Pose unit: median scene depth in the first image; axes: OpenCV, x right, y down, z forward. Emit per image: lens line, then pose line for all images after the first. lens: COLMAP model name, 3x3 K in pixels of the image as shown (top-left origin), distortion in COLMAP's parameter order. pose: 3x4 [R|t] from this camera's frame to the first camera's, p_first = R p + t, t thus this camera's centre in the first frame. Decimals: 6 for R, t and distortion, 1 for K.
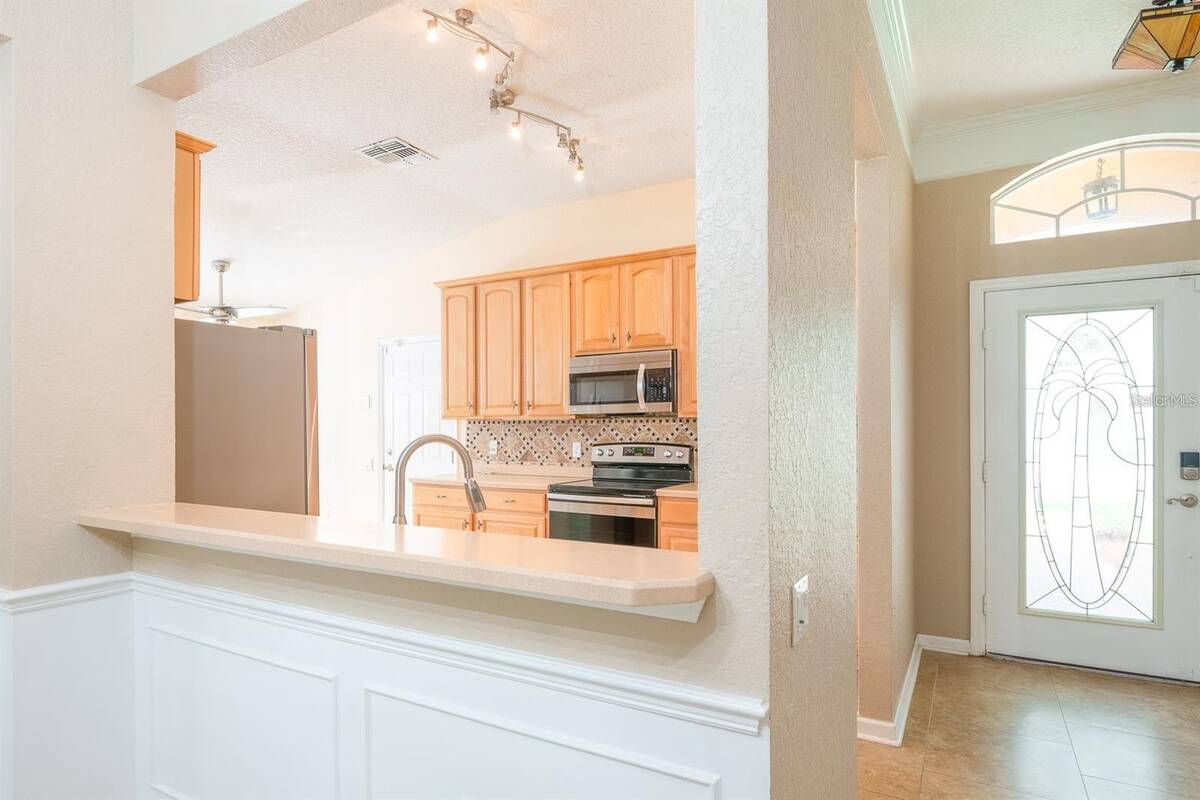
lens RADIAL K [[676.8, 0, 552.2], [0, 676.8, 414.8], [0, 0, 1]] dist [-0.001677, -0.000444]
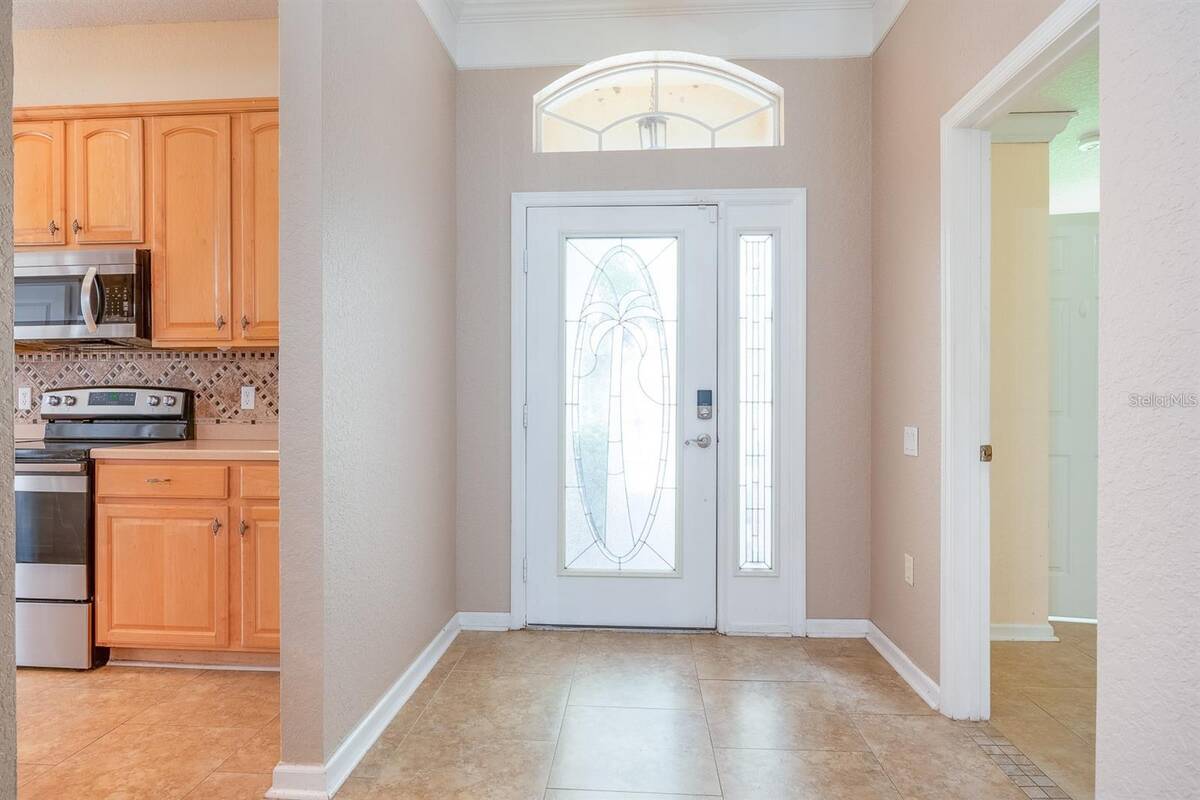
lens RADIAL K [[648.7, 0, 600.3], [0, 648.7, 394.8], [0, 0, 1]] dist [-0.003113, -0.000838]
pose [[0.890000, 0.011433, 0.455817, 0.344319], [-0.012513, 0.999922, -0.000649, 0.056340], [-0.455789, -0.005126, 0.890073, 0.217876]]
